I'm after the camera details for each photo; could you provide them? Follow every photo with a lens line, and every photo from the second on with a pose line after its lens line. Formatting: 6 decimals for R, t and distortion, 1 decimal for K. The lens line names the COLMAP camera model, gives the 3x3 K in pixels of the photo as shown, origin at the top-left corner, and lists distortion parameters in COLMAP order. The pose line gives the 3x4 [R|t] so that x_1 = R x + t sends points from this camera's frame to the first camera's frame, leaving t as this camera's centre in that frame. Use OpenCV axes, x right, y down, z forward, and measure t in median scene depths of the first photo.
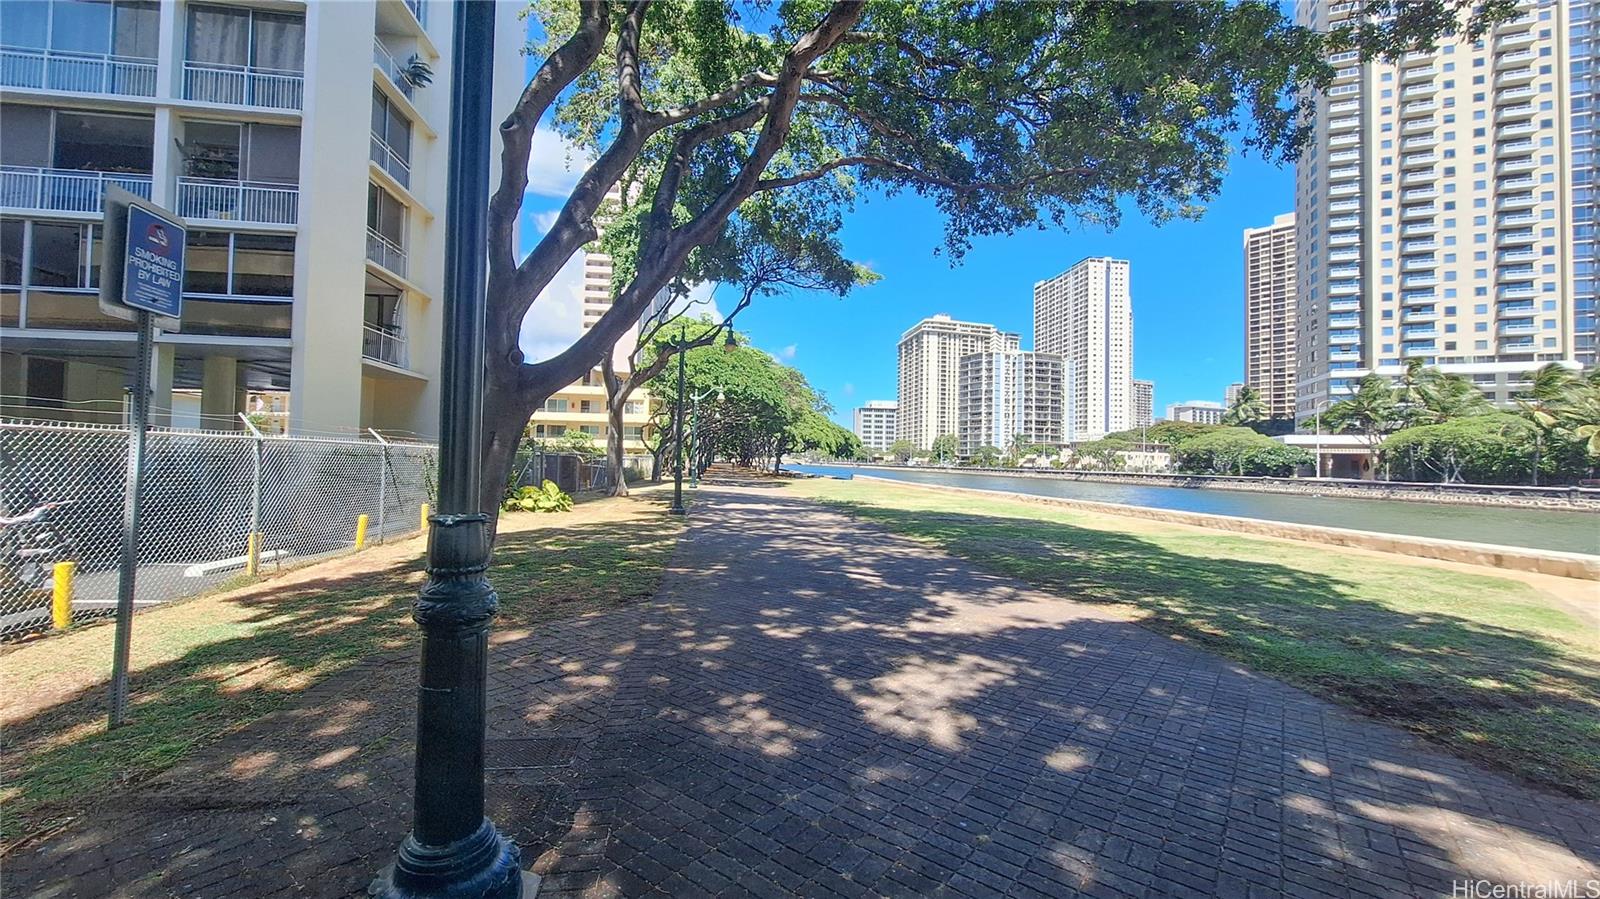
lens RADIAL K [[644.3, 0, 810.9], [0, 644.3, 441.5], [0, 0, 1]] dist [-0.001262, 0.000078]
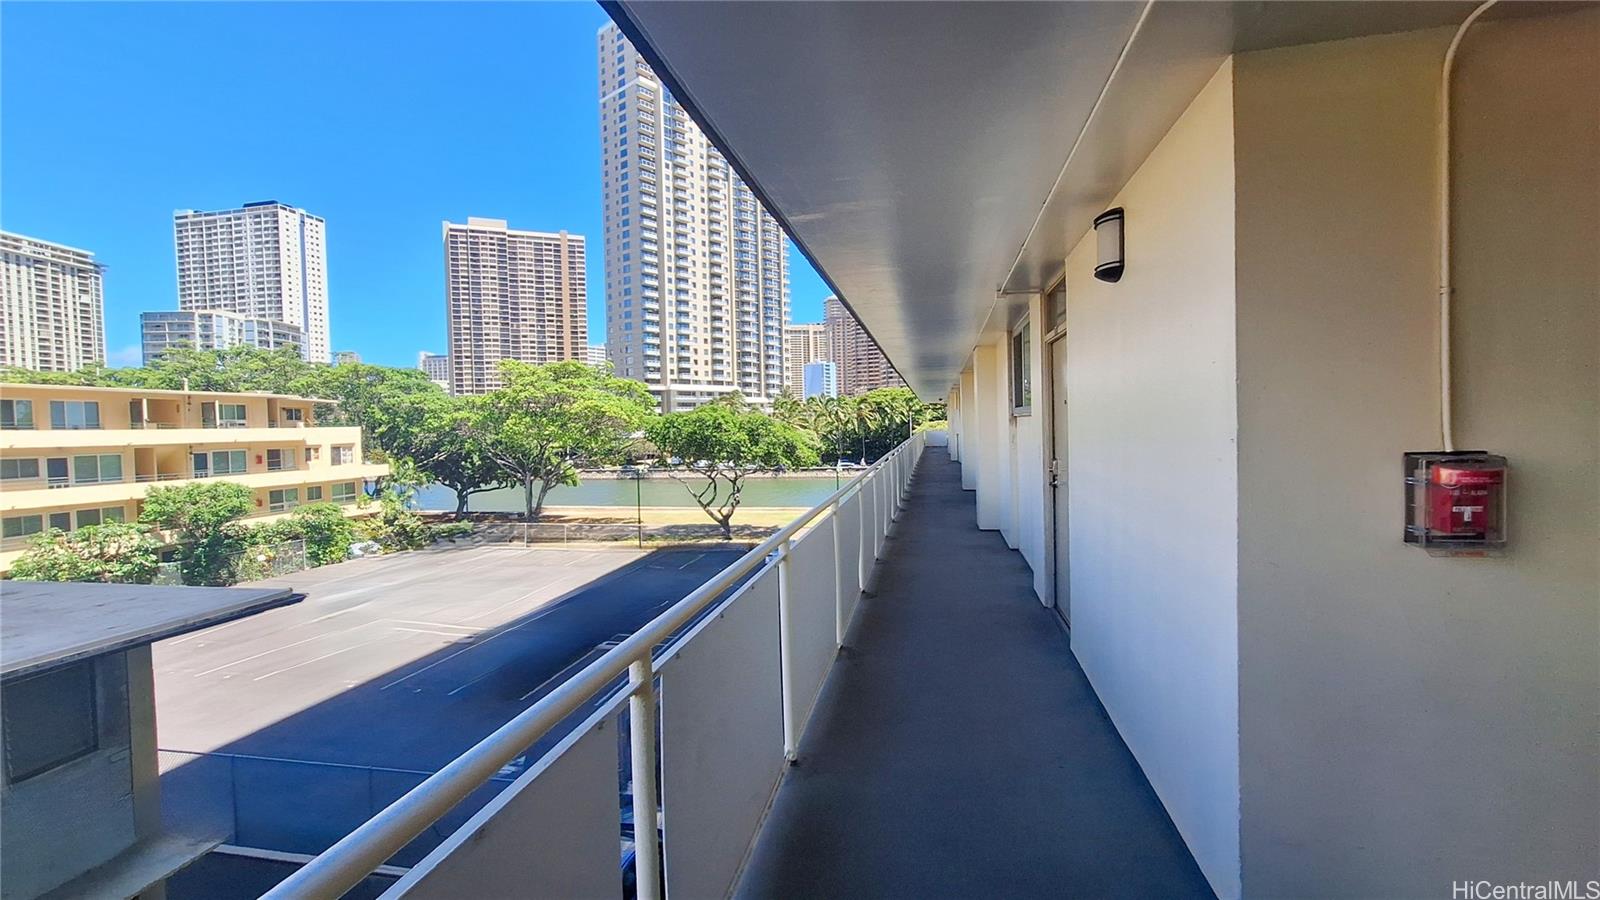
lens RADIAL K [[644.3, 0, 812.7], [0, 644.3, 449.0], [0, 0, 1]] dist [-0.001262, 0.000078]
pose [[0.322498, -0.061612, 0.944563, -0.161734], [-0.000375, 0.997871, 0.065217, -0.023539], [-0.946570, -0.021387, 0.321788, 0.072633]]
